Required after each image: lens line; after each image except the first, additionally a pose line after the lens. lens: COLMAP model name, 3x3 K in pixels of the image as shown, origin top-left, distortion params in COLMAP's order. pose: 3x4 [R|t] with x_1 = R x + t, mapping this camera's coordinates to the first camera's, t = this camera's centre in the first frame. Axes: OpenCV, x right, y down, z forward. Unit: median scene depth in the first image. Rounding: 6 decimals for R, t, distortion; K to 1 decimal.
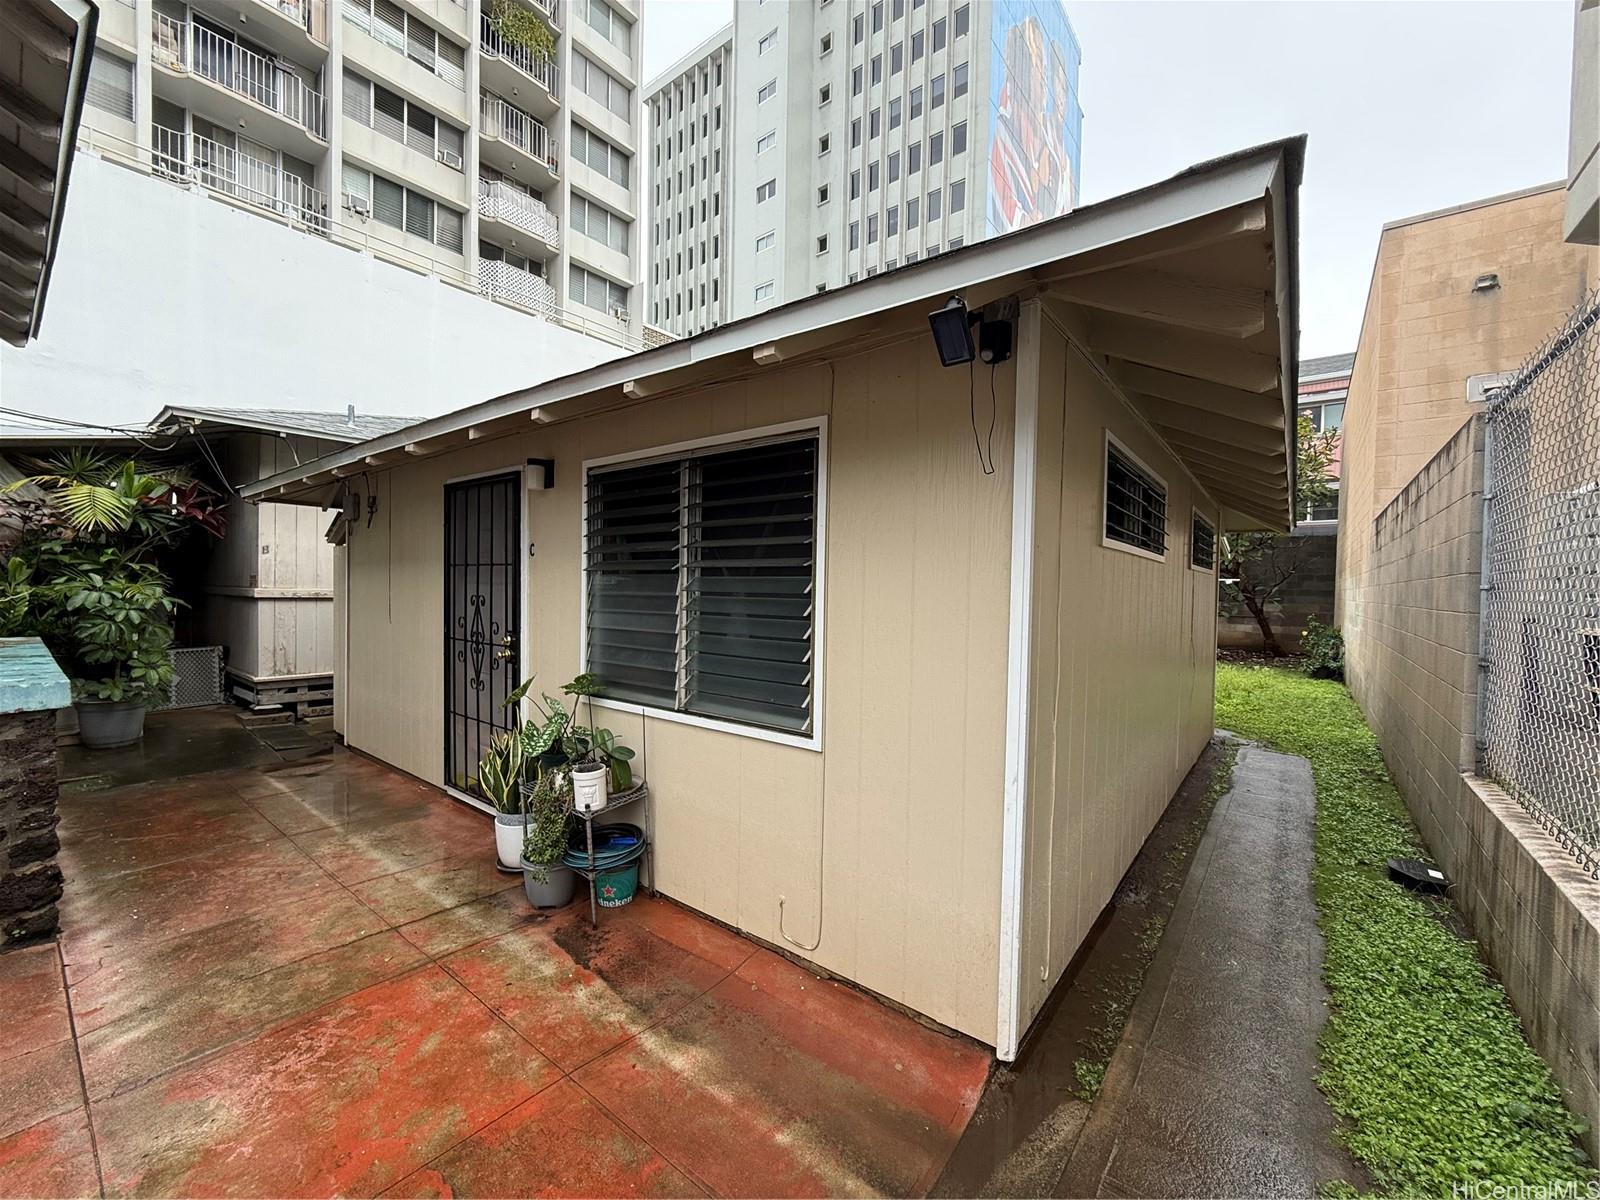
lens RADIAL K [[635.5, 0, 804.4], [0, 635.5, 601.8], [0, 0, 1]] dist [-0.001760, 0.000177]
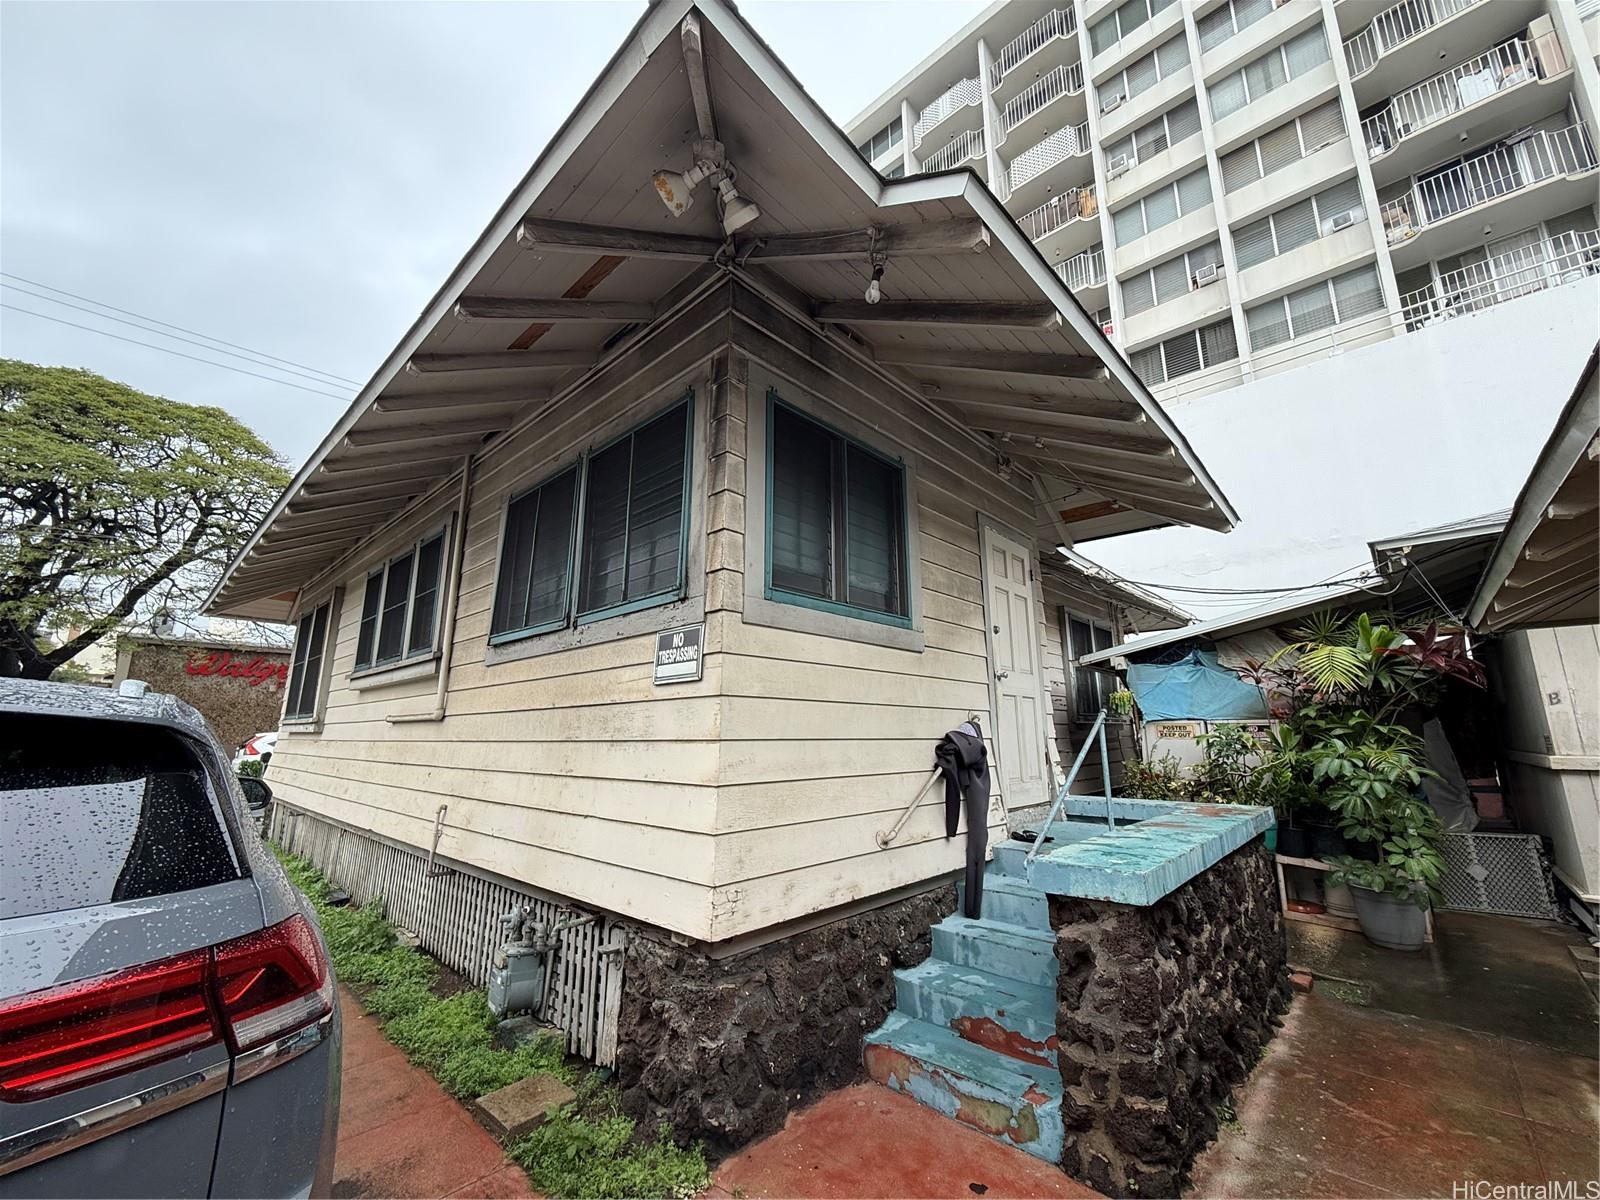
lens RADIAL K [[635.0, 0, 801.9], [0, 635.0, 601.0], [0, 0, 1]] dist [-0.001227, -0.000141]
pose [[-0.088262, -0.226080, -0.970102, -0.082026], [-0.021422, 0.974108, -0.225065, -0.012410], [0.995867, 0.000917, -0.090820, 0.247447]]
